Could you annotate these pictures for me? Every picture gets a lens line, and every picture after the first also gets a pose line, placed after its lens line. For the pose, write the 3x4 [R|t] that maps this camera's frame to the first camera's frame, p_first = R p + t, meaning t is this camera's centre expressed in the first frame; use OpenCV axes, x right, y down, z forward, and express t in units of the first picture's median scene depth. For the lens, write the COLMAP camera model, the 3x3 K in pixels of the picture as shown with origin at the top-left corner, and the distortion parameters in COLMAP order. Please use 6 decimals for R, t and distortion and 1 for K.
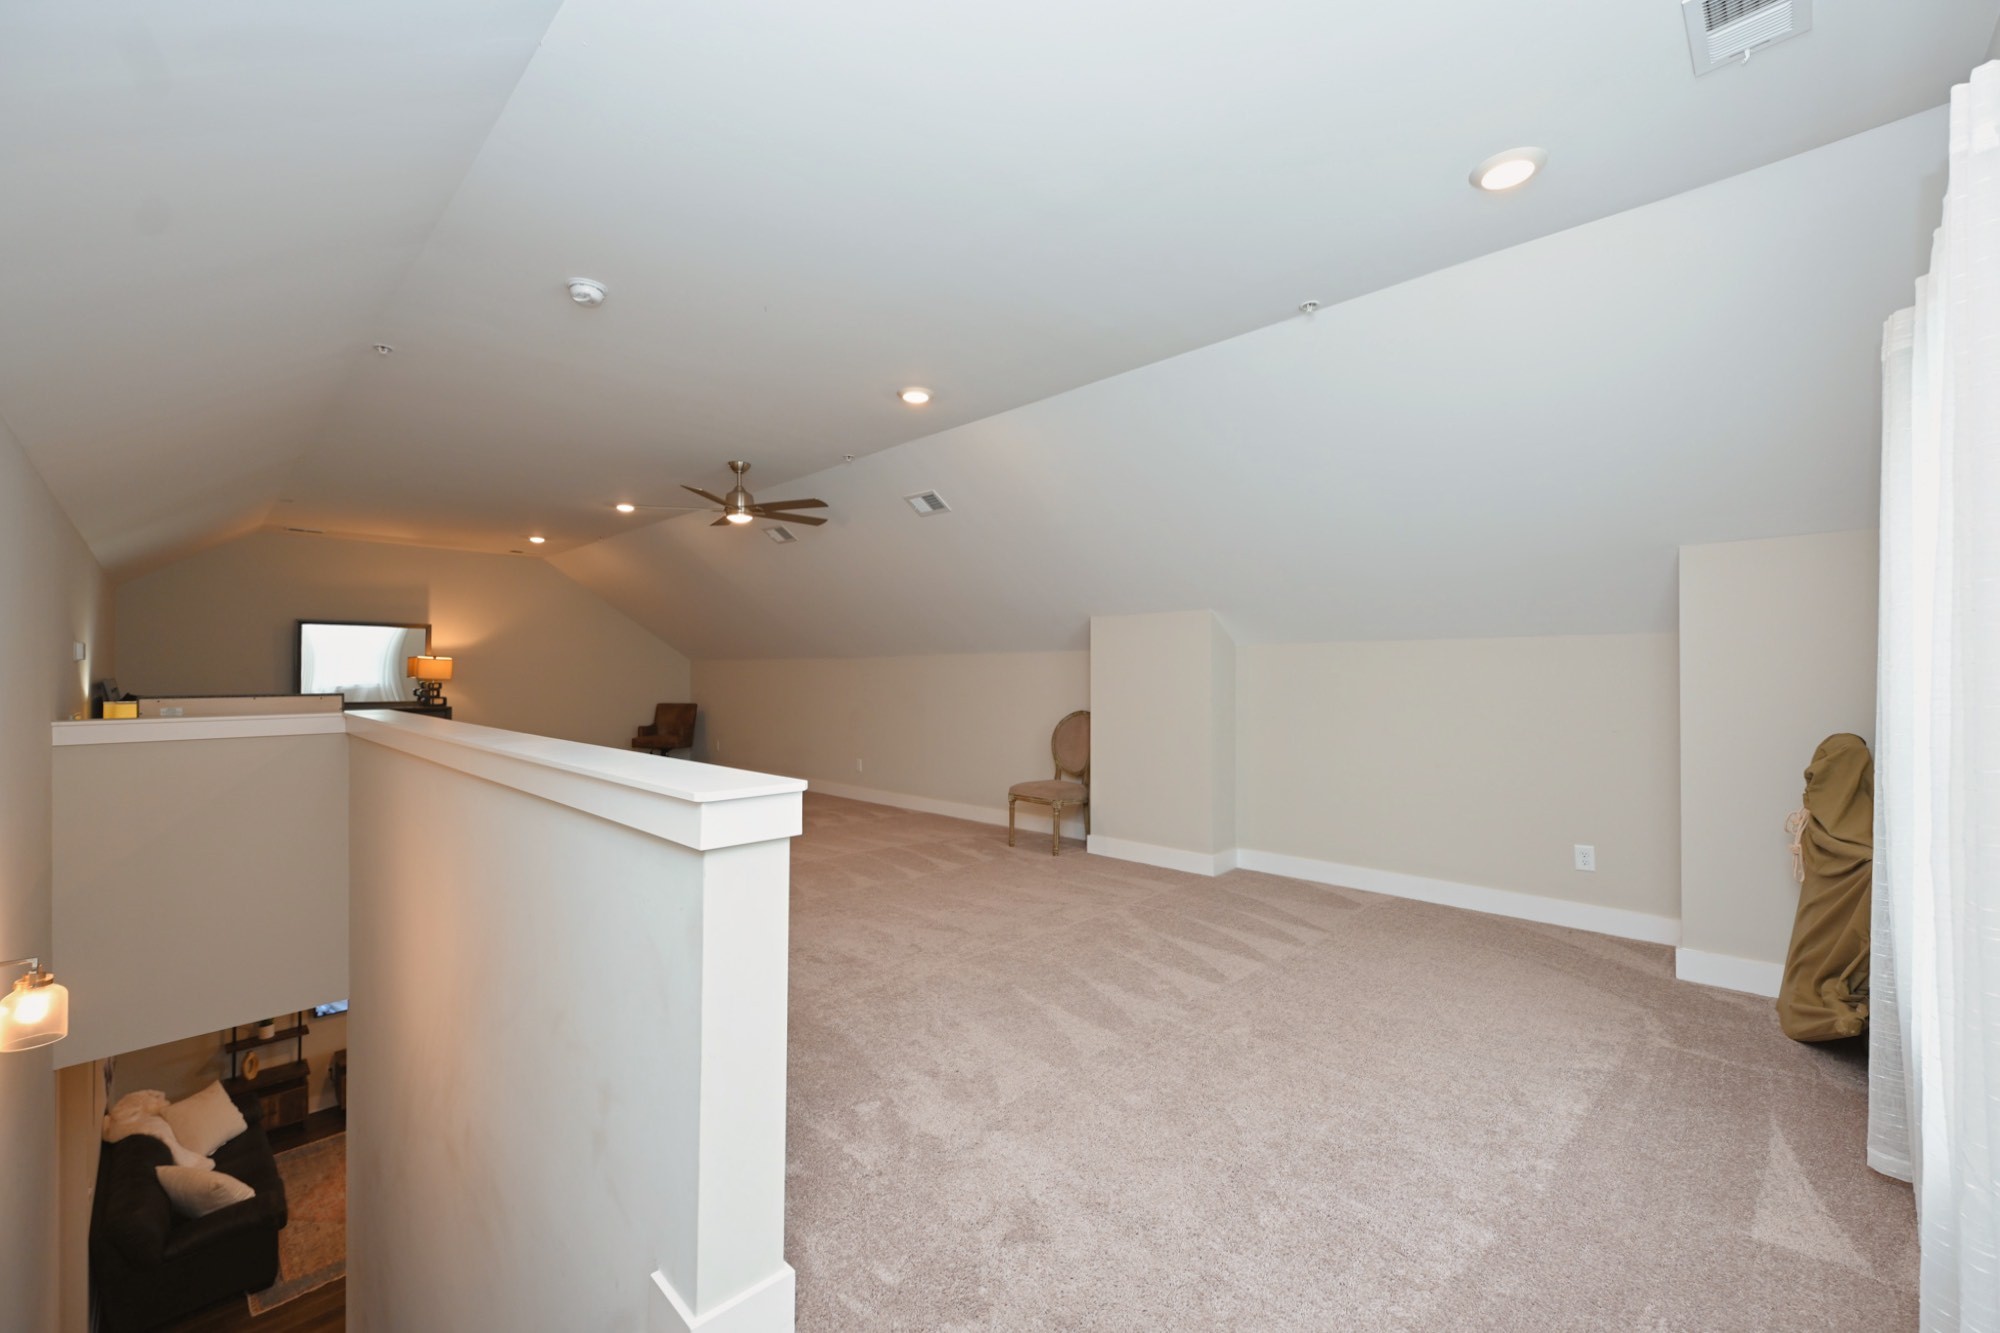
lens RADIAL K [[804.8, 0, 994.8], [0, 804.8, 669.9], [0, 0, 1]] dist [-0.000147, -0.000099]
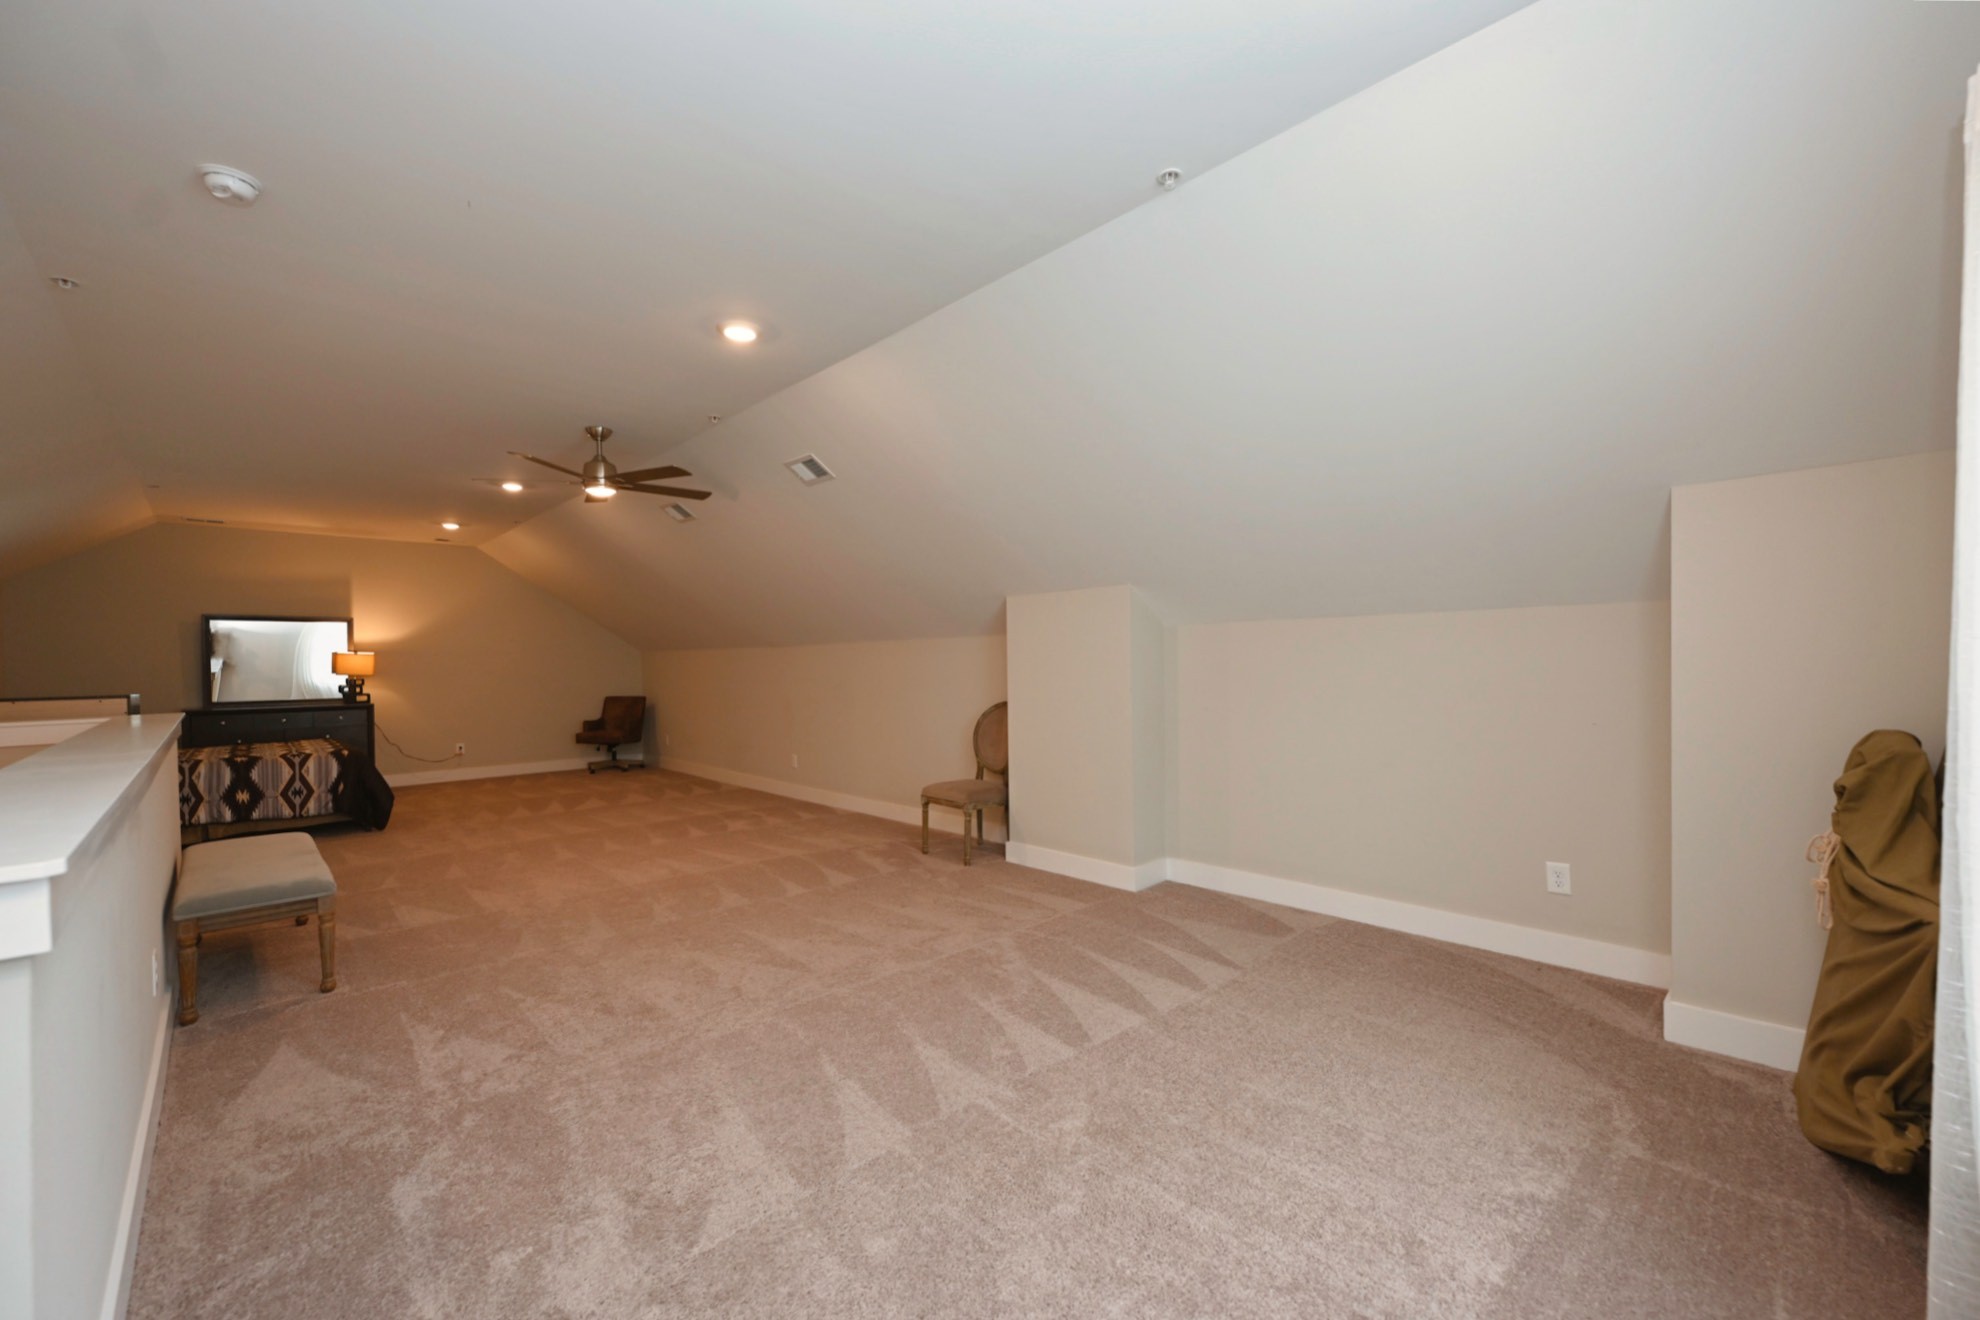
lens RADIAL K [[794.4, 0, 987.9], [0, 794.4, 674.0], [0, 0, 1]] dist [-0.001334, 0.000171]
pose [[0.999322, -0.013315, -0.034335, 0.204294], [0.014086, 0.999652, 0.022299, -0.000347], [0.034026, -0.022768, 0.999162, 0.197624]]
